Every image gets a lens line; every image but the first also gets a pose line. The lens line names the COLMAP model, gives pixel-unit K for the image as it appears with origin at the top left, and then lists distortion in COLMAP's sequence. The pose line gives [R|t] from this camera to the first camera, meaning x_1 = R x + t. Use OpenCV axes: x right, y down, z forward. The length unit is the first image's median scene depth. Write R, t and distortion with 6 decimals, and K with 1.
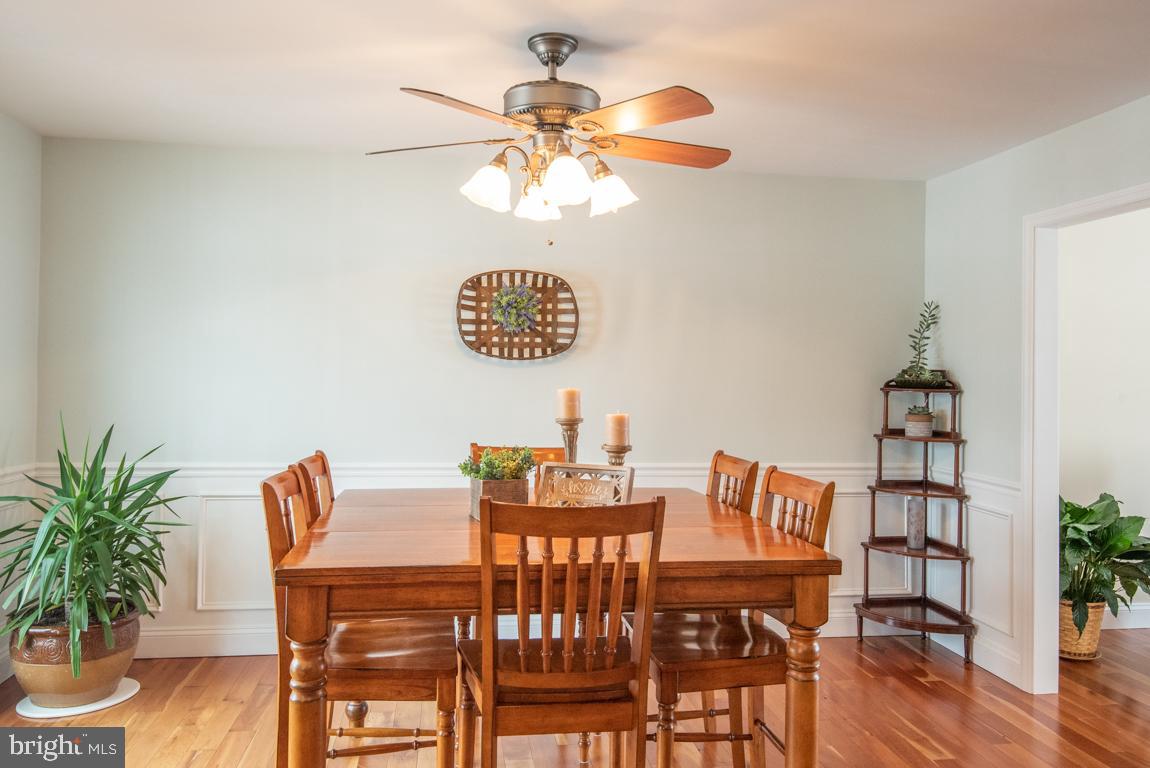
lens RADIAL K [[854.5, 0, 606.6], [0, 854.5, 360.8], [0, 0, 1]] dist [0.037340, -0.000190]
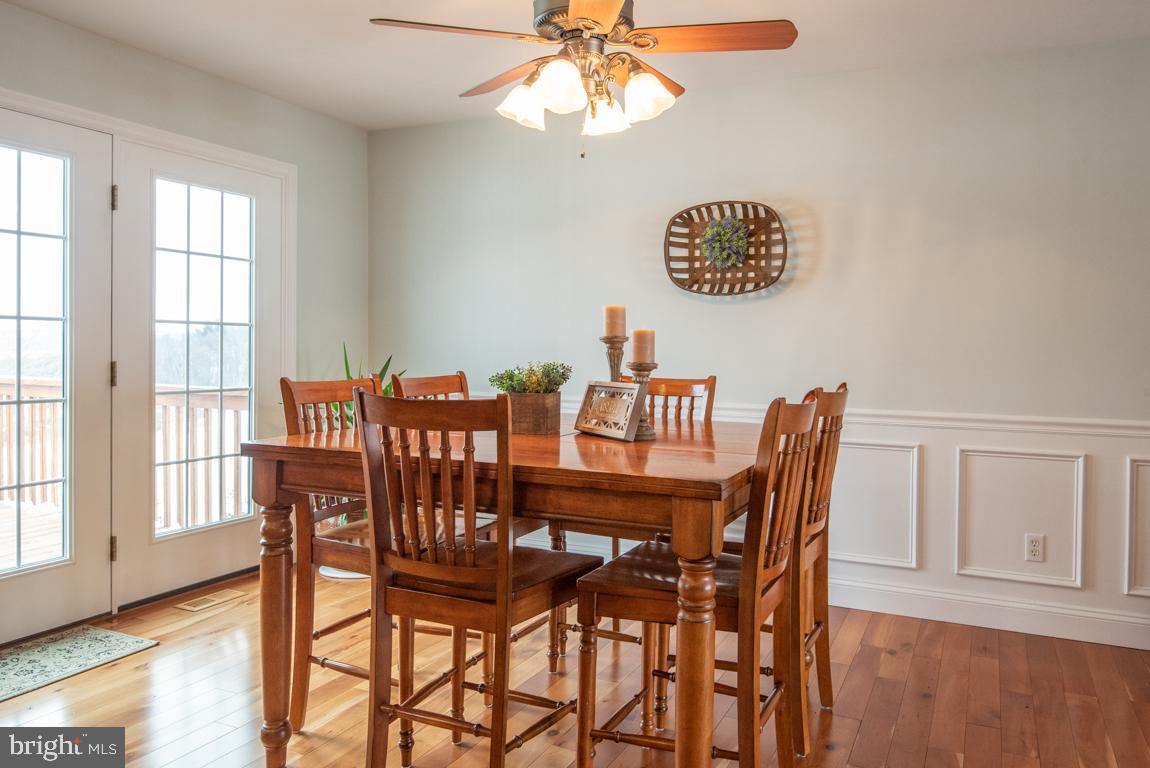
lens RADIAL K [[854.5, 0, 606.6], [0, 854.5, 360.8], [0, 0, 1]] dist [0.037340, -0.000190]
pose [[0.831116, 0.006400, -0.556063, 0.317801], [0.009343, 0.999632, 0.025470, 0.045859], [0.556021, -0.026363, 0.830750, 0.127941]]
